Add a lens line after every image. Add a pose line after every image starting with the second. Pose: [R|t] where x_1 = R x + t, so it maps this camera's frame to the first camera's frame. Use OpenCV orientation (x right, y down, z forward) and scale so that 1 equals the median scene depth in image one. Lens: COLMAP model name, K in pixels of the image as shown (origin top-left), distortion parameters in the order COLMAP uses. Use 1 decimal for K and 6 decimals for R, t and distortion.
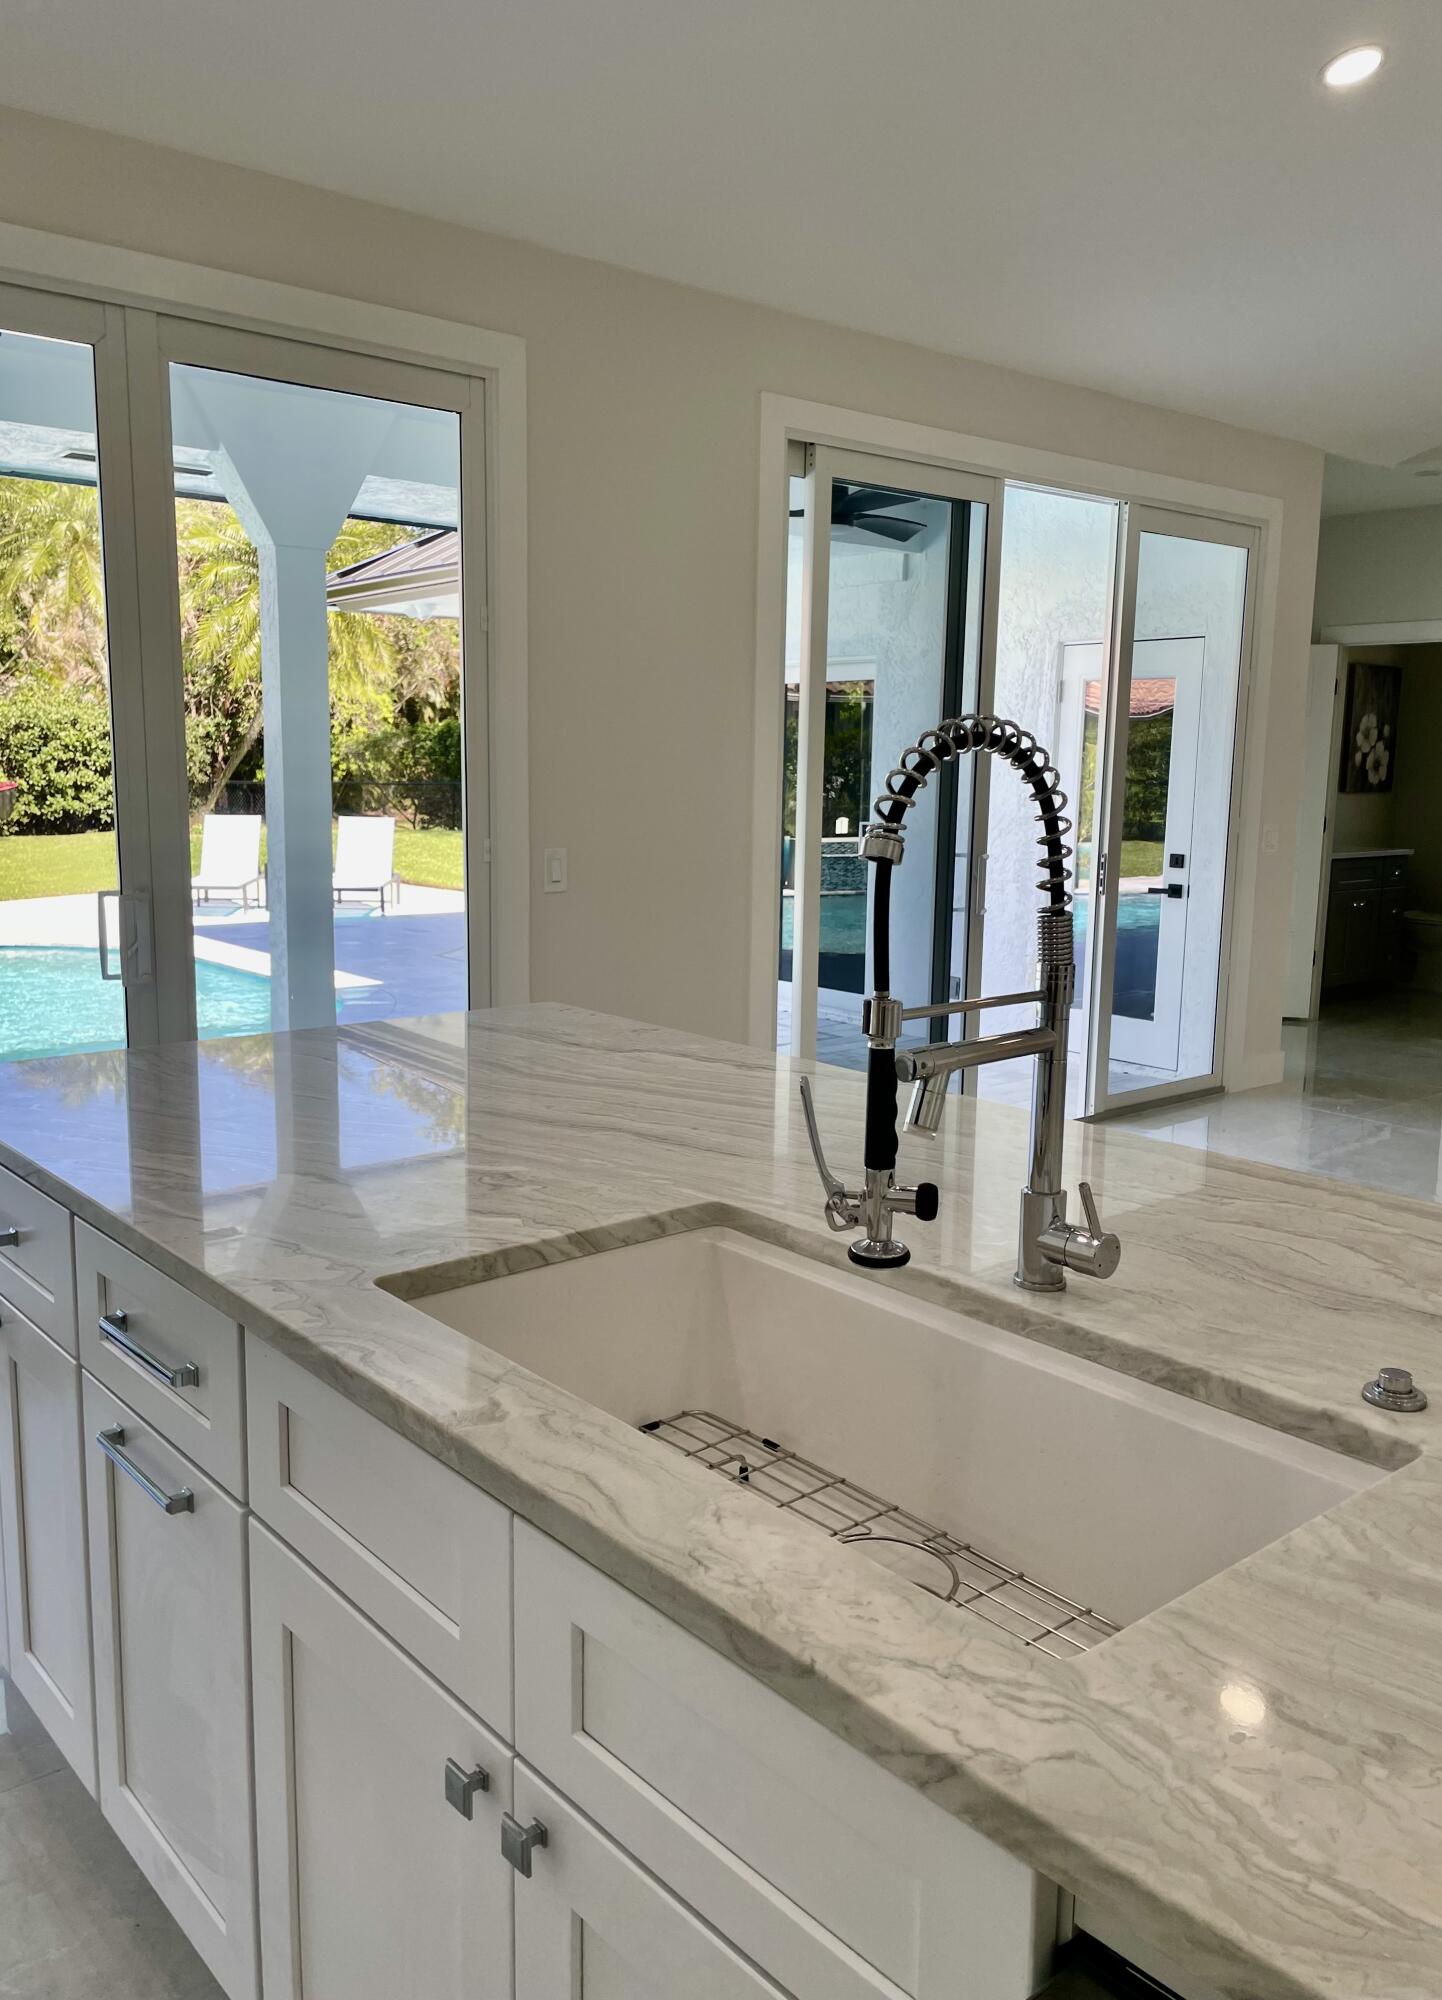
lens RADIAL K [[1559.3, 0, 721.0], [0, 1559.3, 1000.0], [0, 0, 1]] dist [0.001518, 0.000226]
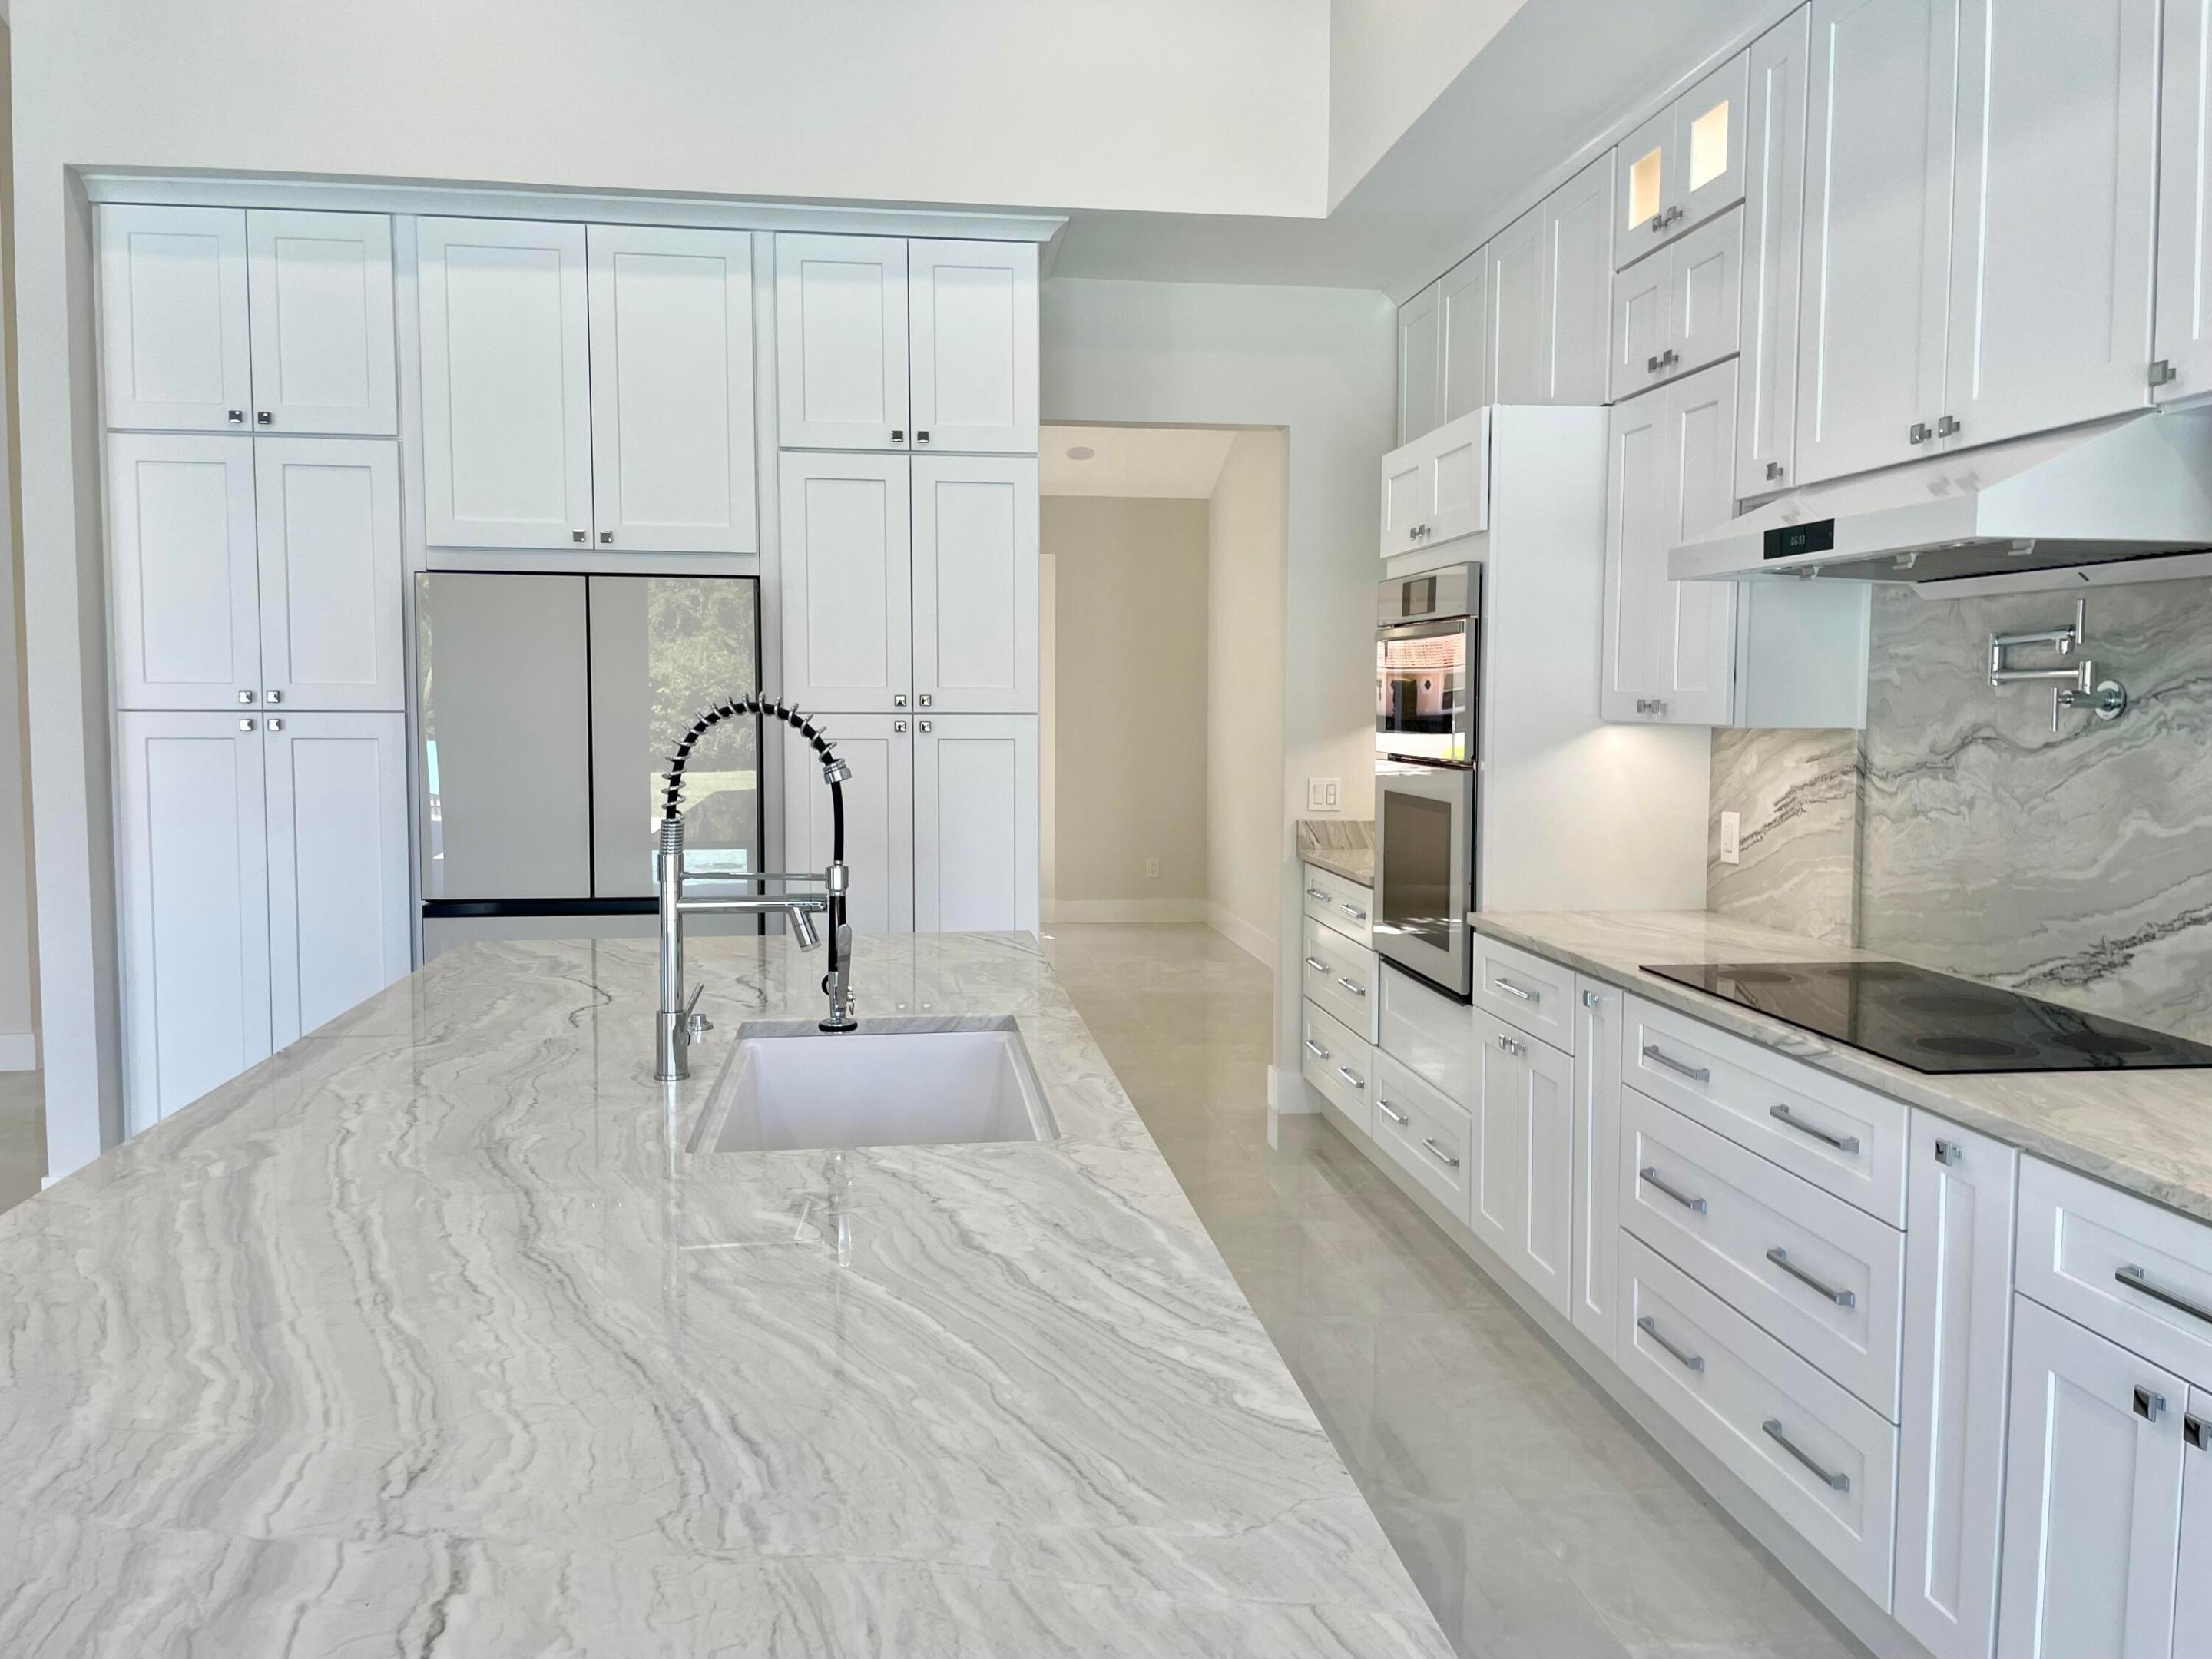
lens RADIAL K [[1678.8, 0, 1090.2], [0, 1678.8, 816.3], [0, 0, 1]] dist [0.143690, -0.206350]
pose [[-0.831139, -0.059787, 0.552841, -0.820580], [0.065846, 0.976626, 0.204610, -0.297906], [-0.552152, 0.206461, -0.807776, 1.692353]]
